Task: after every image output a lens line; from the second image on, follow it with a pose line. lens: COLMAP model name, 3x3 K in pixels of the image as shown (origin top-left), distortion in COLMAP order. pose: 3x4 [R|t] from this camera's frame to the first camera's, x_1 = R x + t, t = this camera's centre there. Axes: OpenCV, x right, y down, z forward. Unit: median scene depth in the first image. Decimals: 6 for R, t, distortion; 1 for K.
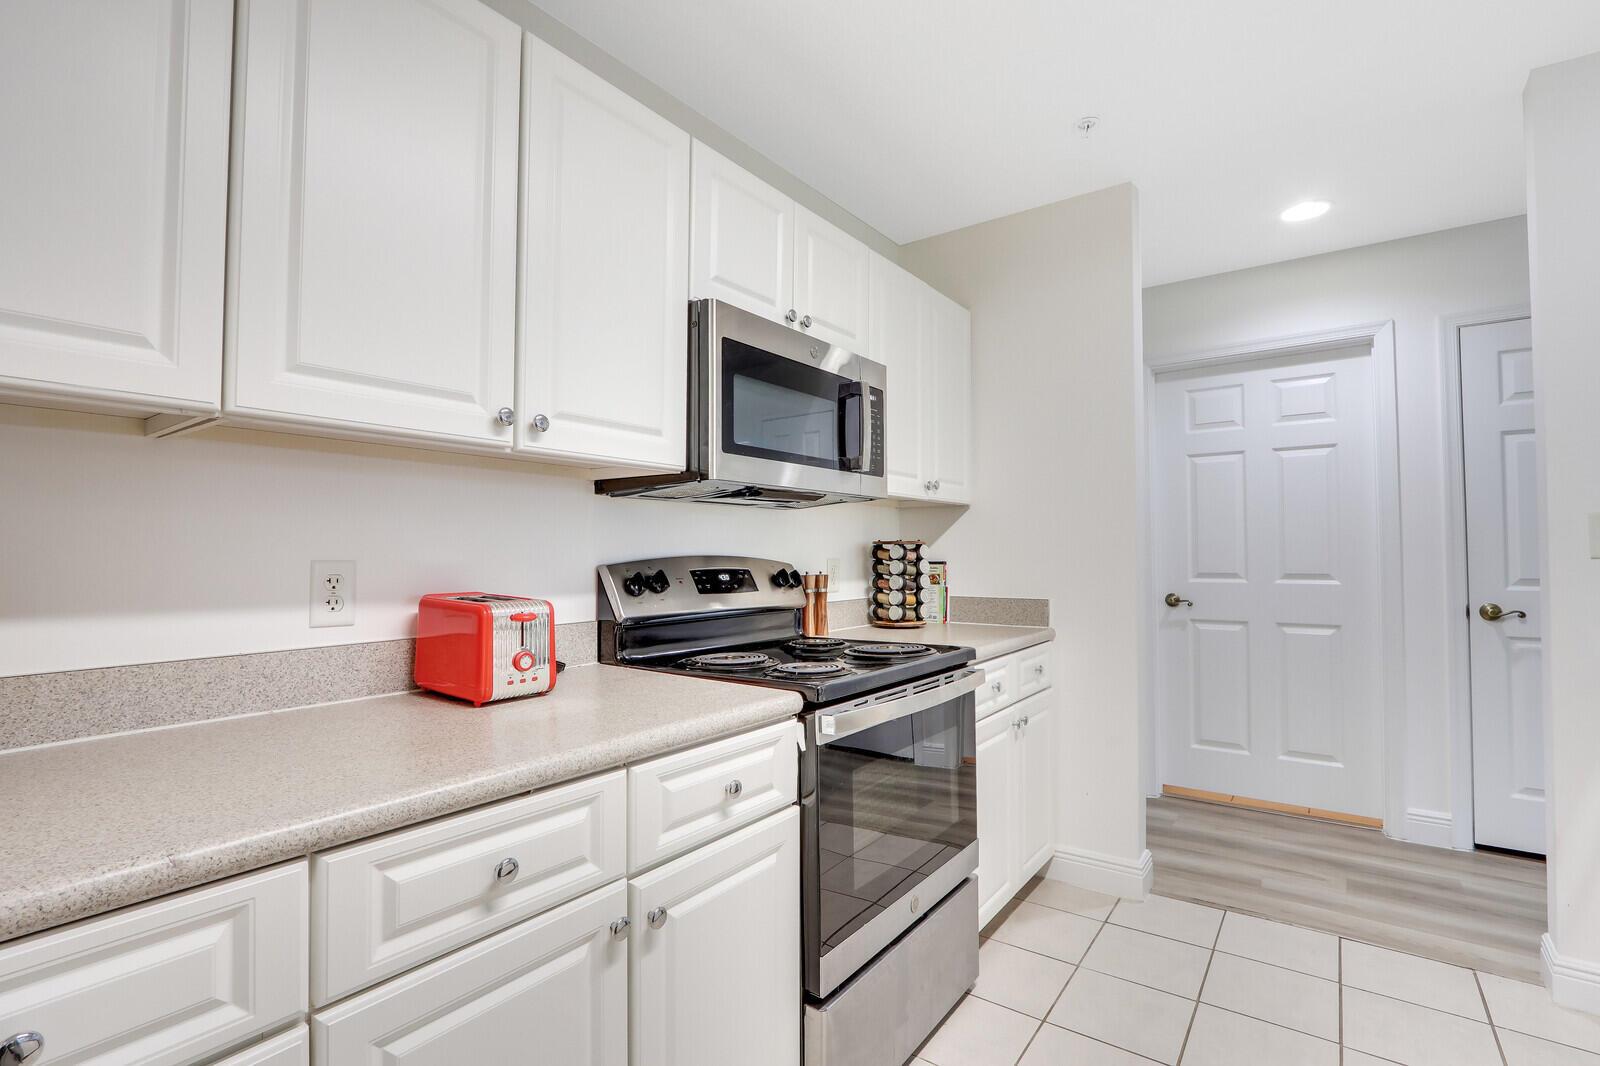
lens RADIAL K [[750.0, 0, 809.9], [0, 750.0, 534.7], [0, 0, 1]] dist [-0.014280, 0.001896]
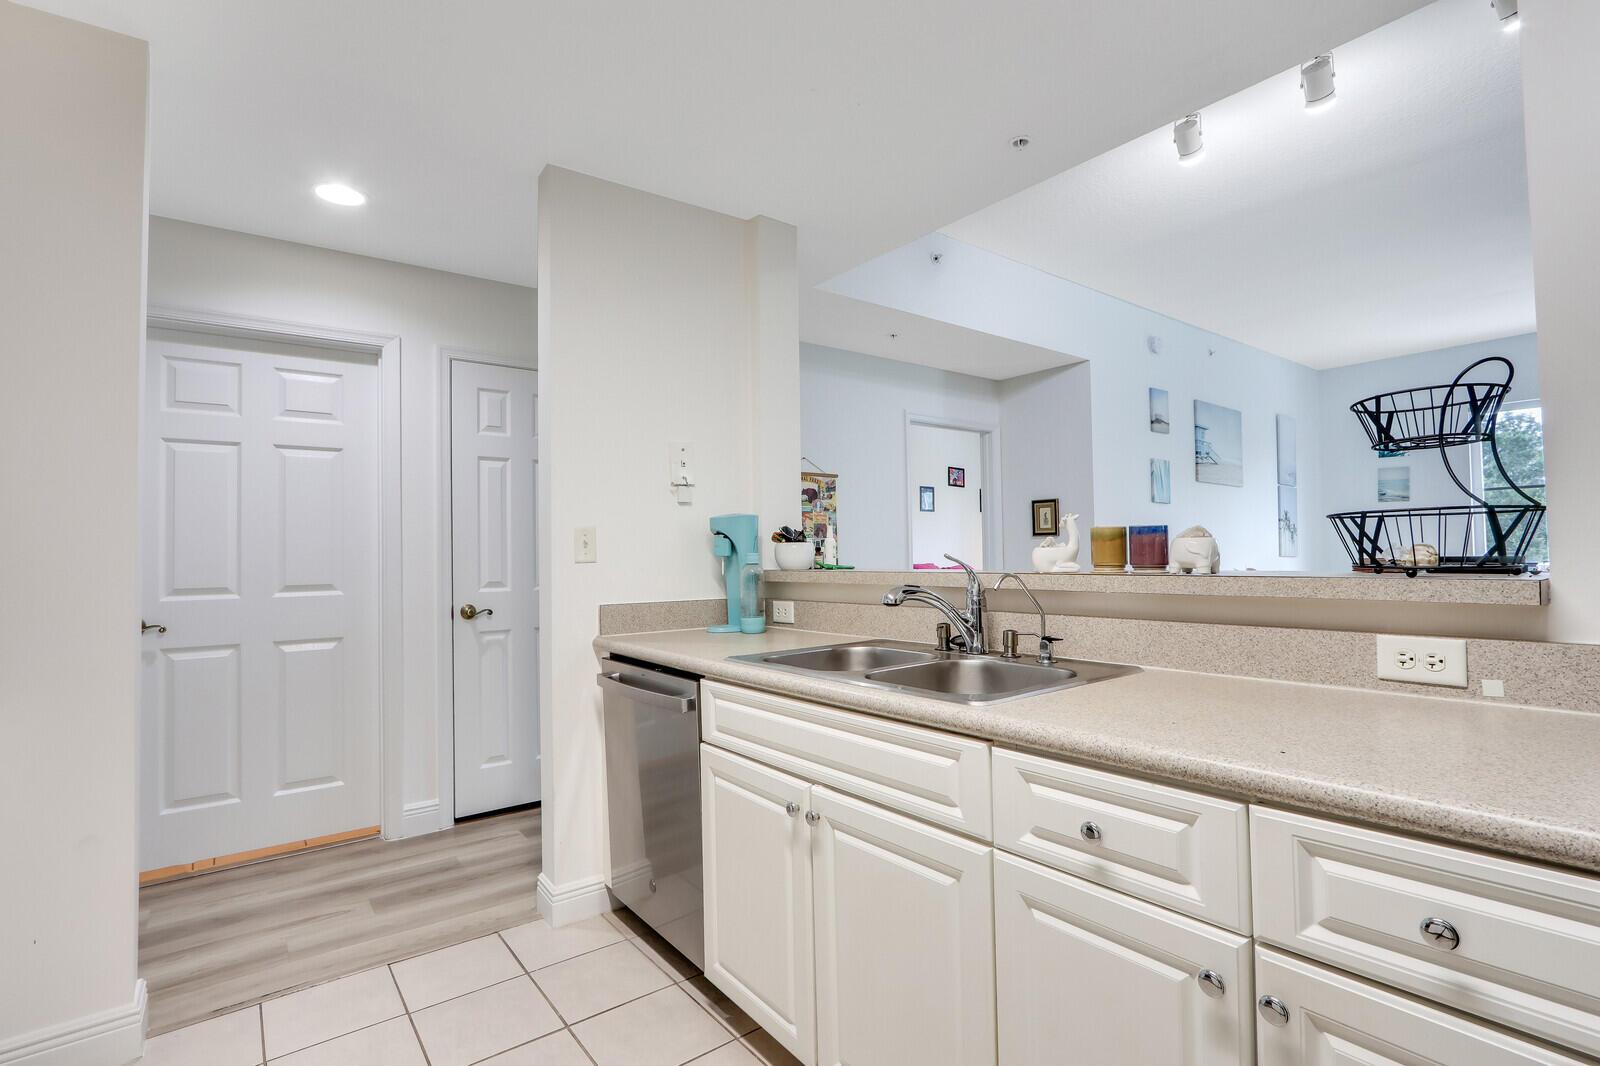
lens RADIAL K [[750.0, 0, 804.7], [0, 750.0, 534.3], [0, 0, 1]] dist [-0.014280, 0.001896]
pose [[0.293300, 0.024403, 0.955709, -0.041724], [-0.007996, 0.999702, -0.023072, 0.007086], [-0.955987, -0.000875, 0.293408, 0.163365]]
